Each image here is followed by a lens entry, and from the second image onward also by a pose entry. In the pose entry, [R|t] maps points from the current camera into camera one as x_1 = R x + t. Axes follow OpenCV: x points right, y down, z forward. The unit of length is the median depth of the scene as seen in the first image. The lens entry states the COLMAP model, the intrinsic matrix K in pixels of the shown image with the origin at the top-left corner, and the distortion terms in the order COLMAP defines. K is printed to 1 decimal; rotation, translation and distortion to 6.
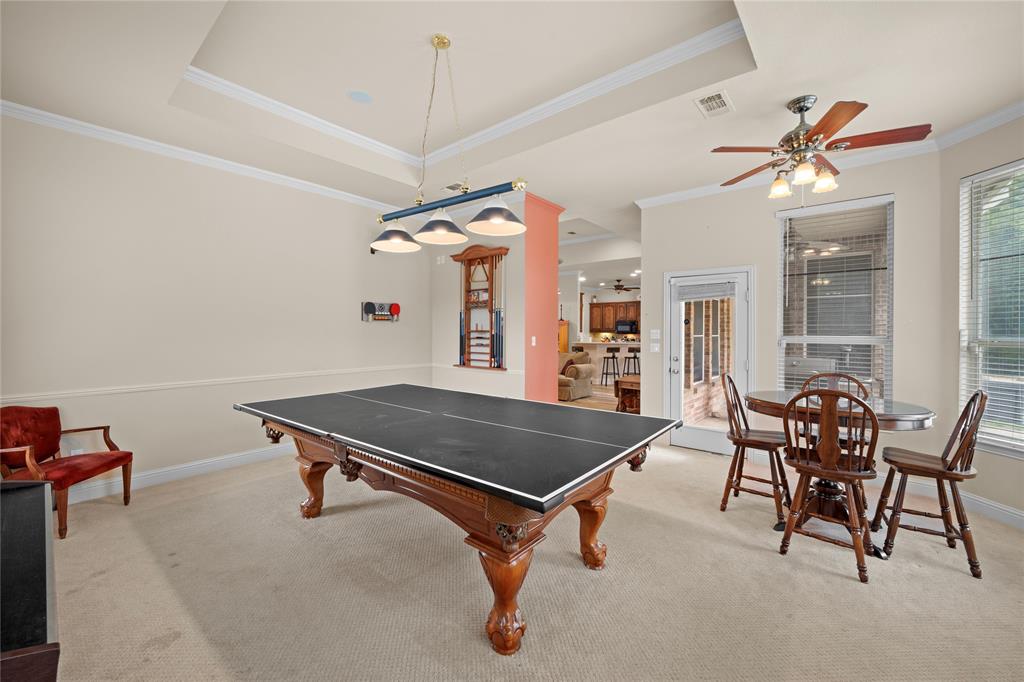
lens RADIAL K [[399.4, 0, 513.3], [0, 399.4, 333.2], [0, 0, 1]] dist [-0.001621, 0.000132]
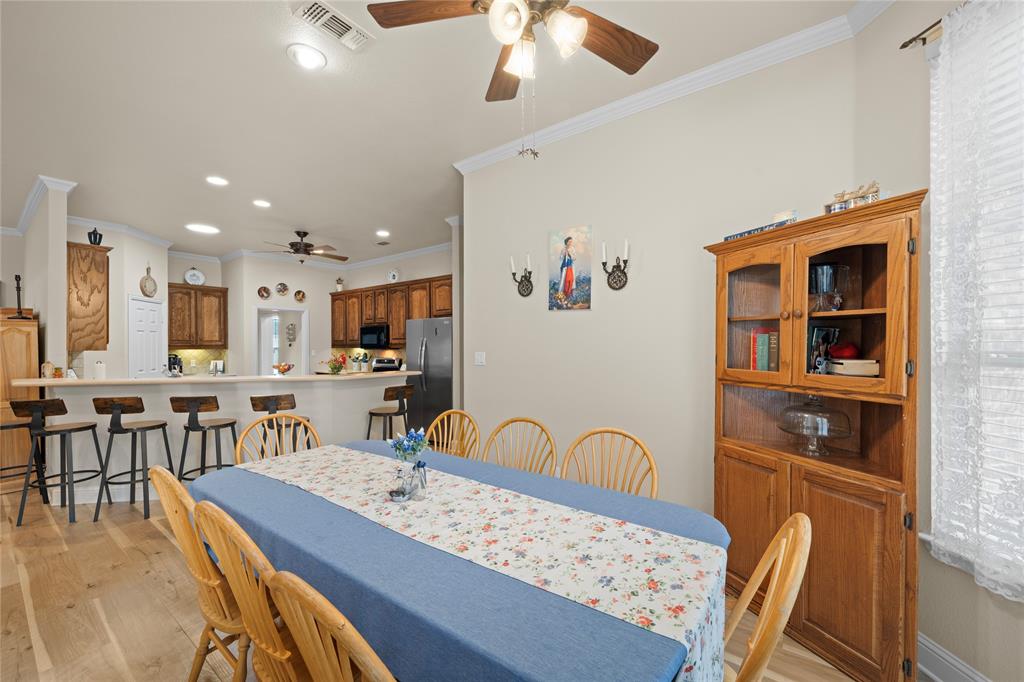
lens RADIAL K [[406.5, 0, 506.6], [0, 406.5, 343.5], [0, 0, 1]] dist [-0.000063, -0.000182]
pose [[0.999081, -0.009797, 0.041718, 0.521050], [0.010013, 0.999938, -0.004950, -0.003073], [-0.041667, 0.005363, 0.999117, 0.580884]]
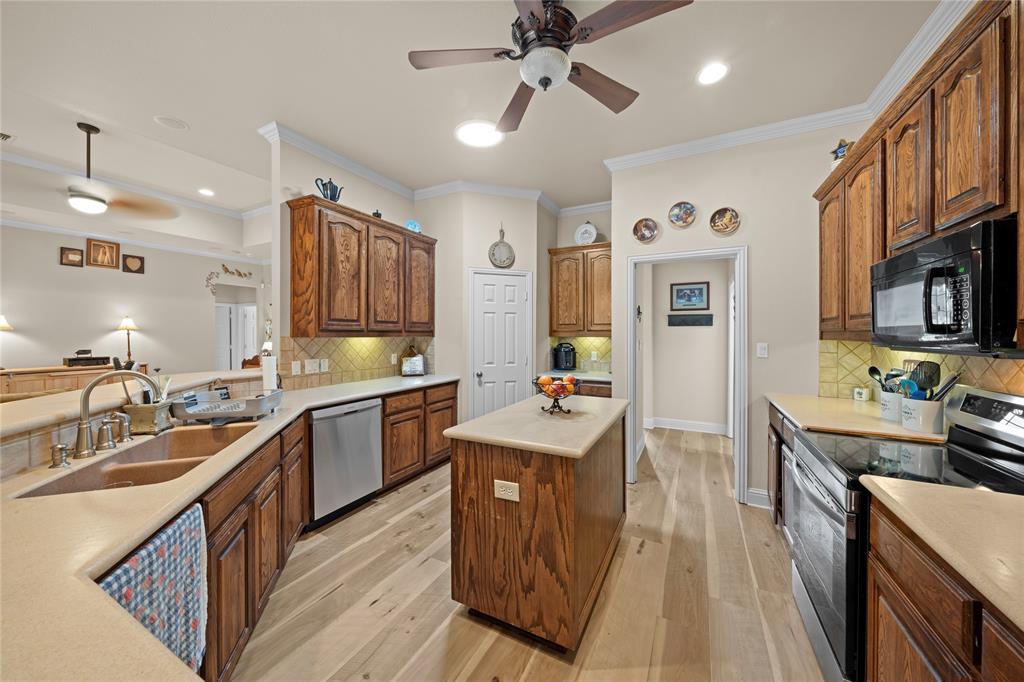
lens RADIAL K [[352.4, 0, 514.3], [0, 352.4, 331.9], [0, 0, 1]] dist [-0.010600, 0.000024]
pose [[0.215401, -0.002995, -0.976521, 0.426745], [-0.001878, 0.999992, -0.003481, -0.005901], [0.976524, 0.002584, 0.215394, 1.052105]]
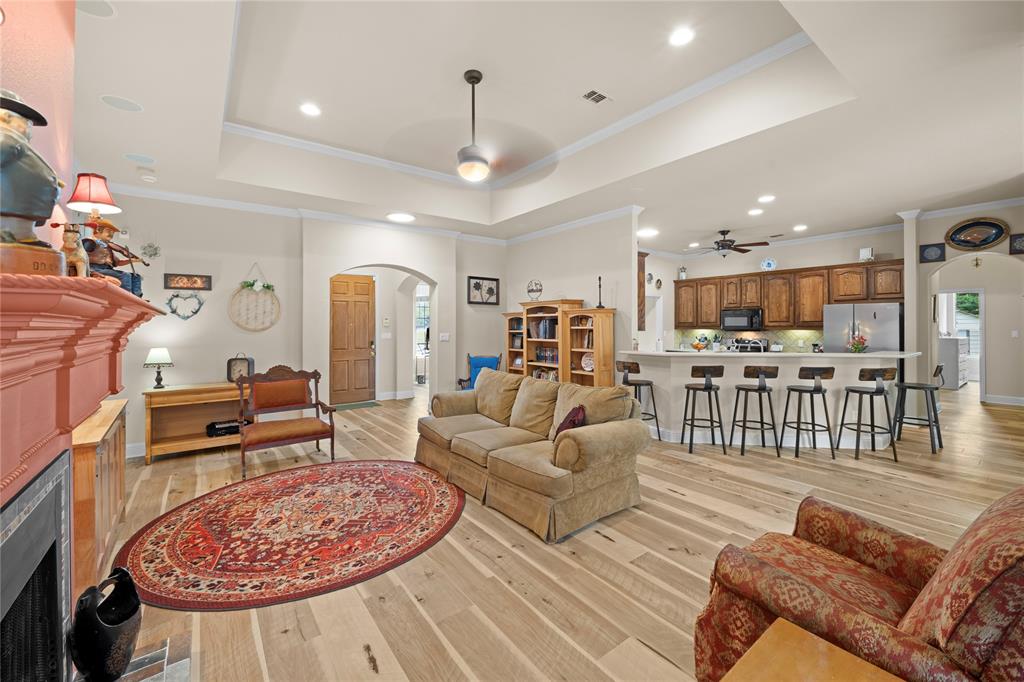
lens RADIAL K [[414.2, 0, 515.1], [0, 414.2, 321.5], [0, 0, 1]] dist [0.000979, 0.000055]
pose [[0.973756, -0.006305, -0.227505, 0.128759], [0.003610, 0.999918, -0.012261, -0.007783], [0.227564, 0.011118, 0.973700, 0.438231]]
